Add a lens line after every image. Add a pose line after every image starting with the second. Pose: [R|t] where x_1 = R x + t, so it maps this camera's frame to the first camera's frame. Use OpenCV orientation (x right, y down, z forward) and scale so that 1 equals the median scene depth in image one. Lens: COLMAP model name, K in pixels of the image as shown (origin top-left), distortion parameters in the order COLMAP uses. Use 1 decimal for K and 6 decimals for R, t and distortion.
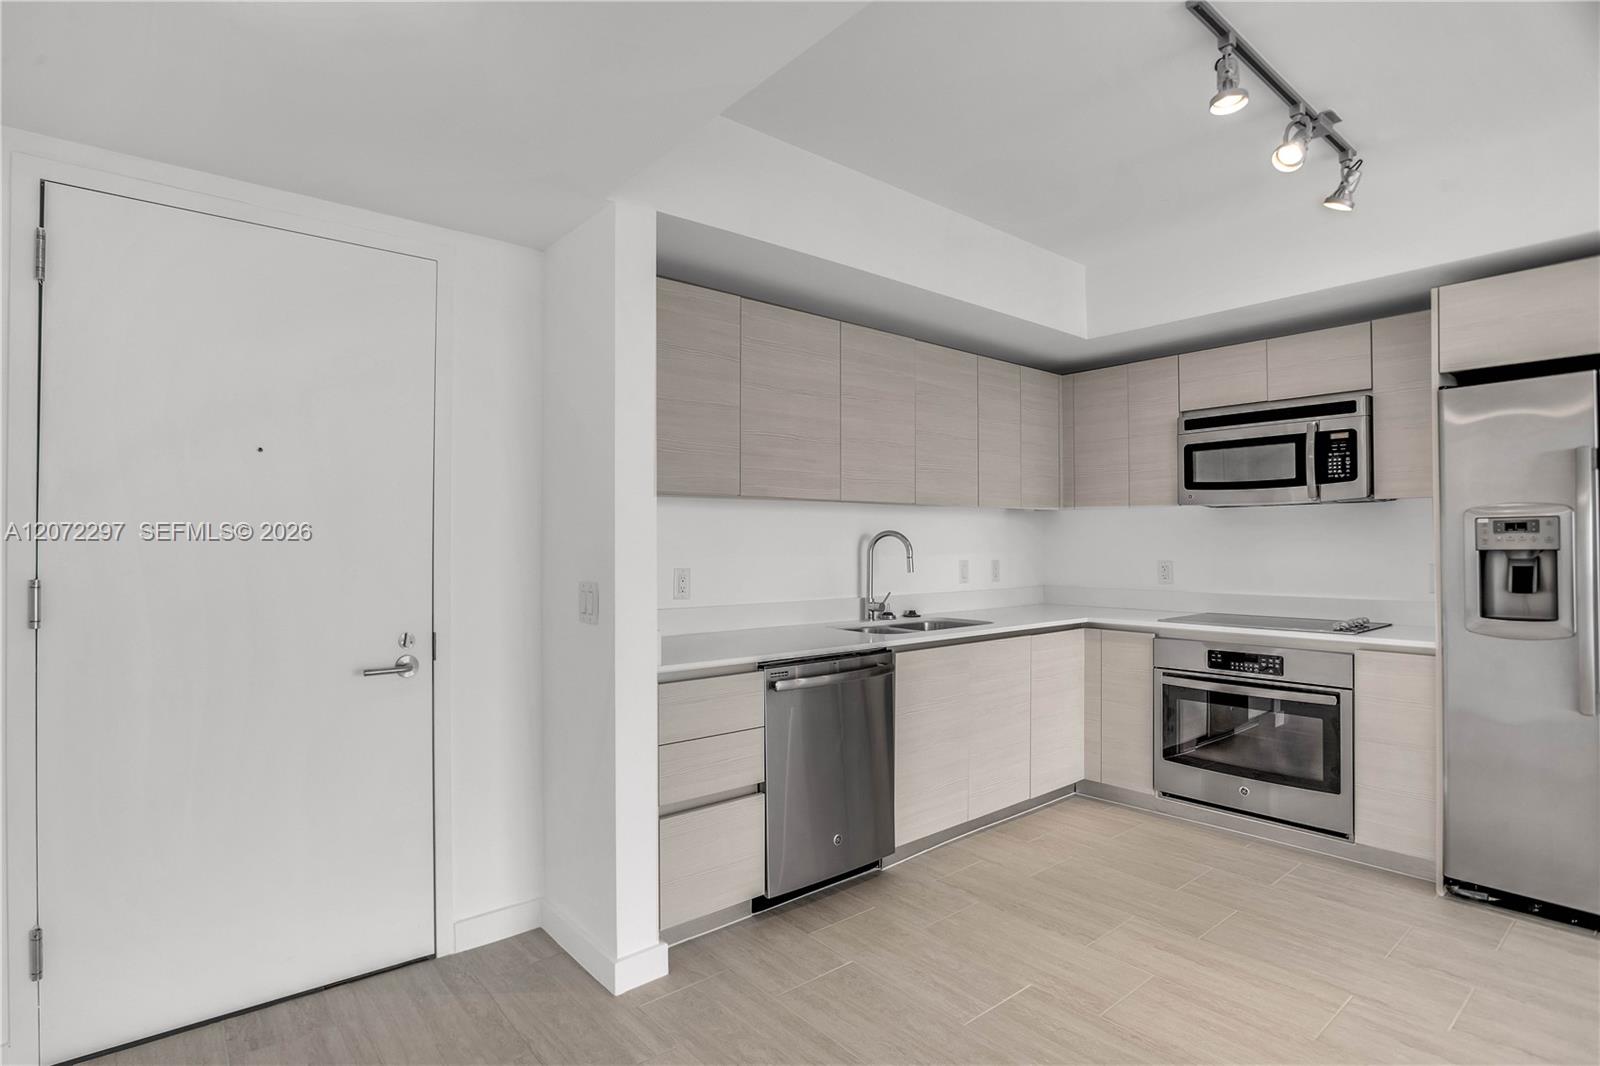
lens RADIAL K [[797.4, 0, 791.1], [0, 797.4, 536.9], [0, 0, 1]] dist [-0.043687, 0.016542]
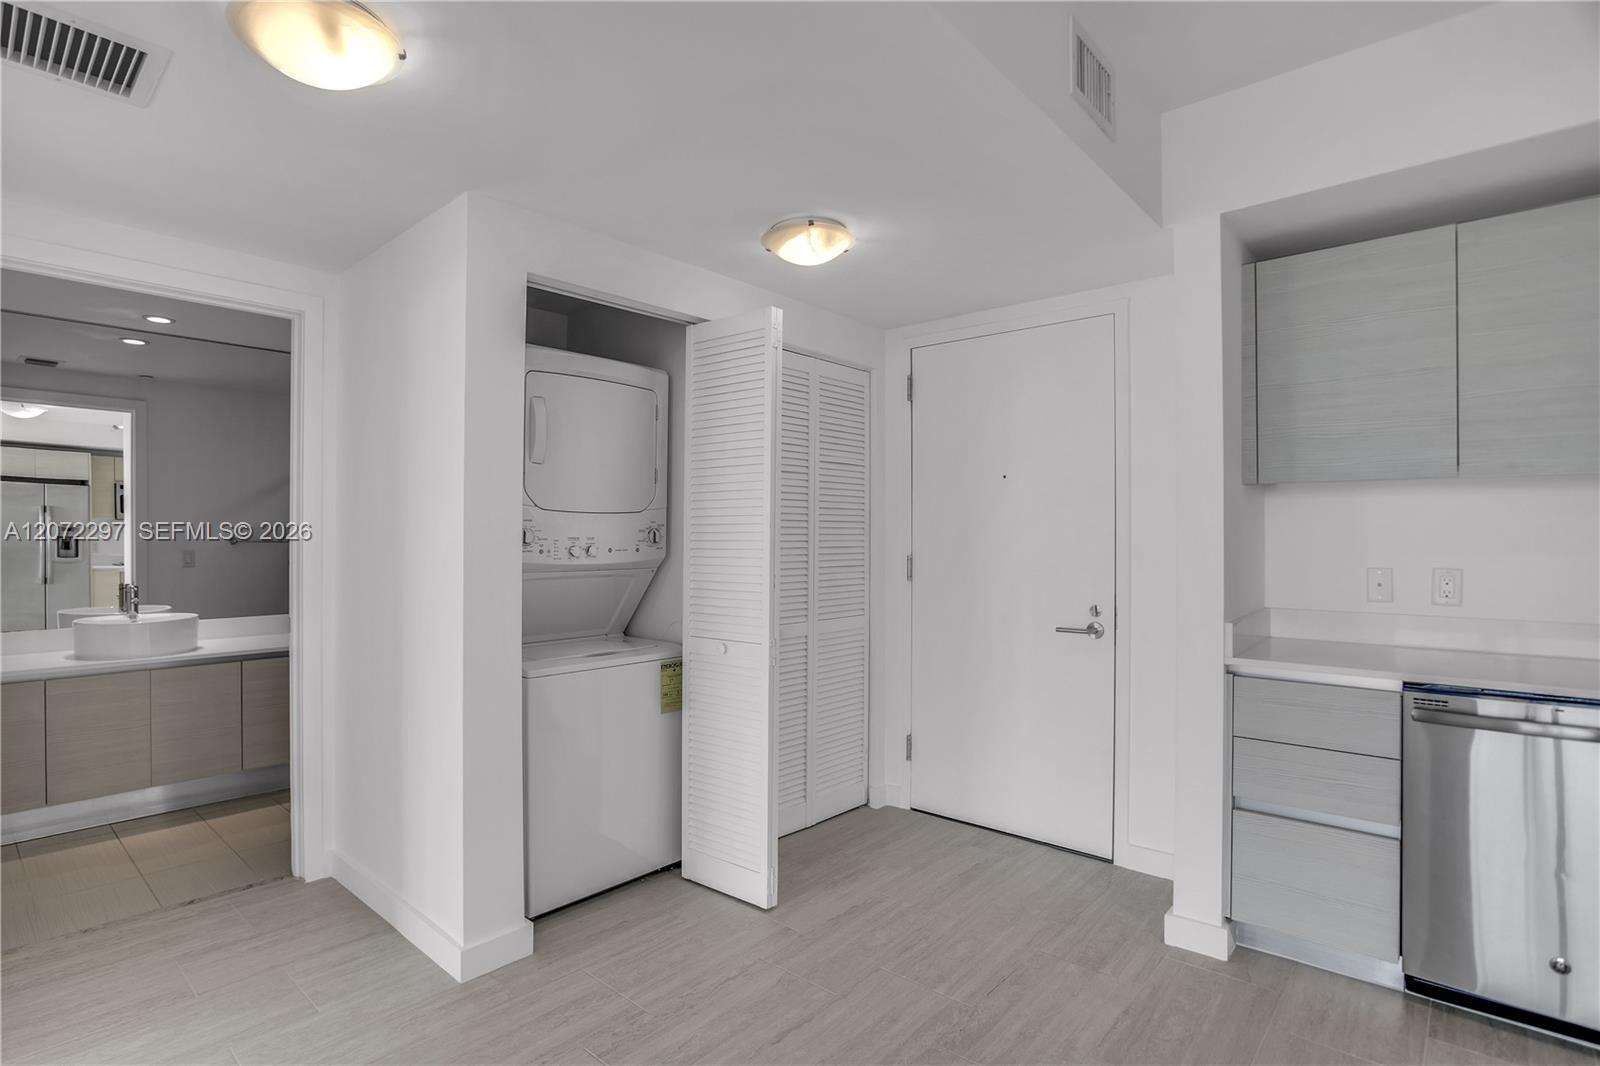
lens RADIAL K [[797.4, 0, 751.8], [0, 797.4, 536.8], [0, 0, 1]] dist [-0.043687, 0.016542]
pose [[0.134407, 0.000376, -0.990926, 0.579382], [0.007219, 0.999973, 0.001359, 0.001535], [0.990900, -0.007336, 0.134400, 0.202368]]
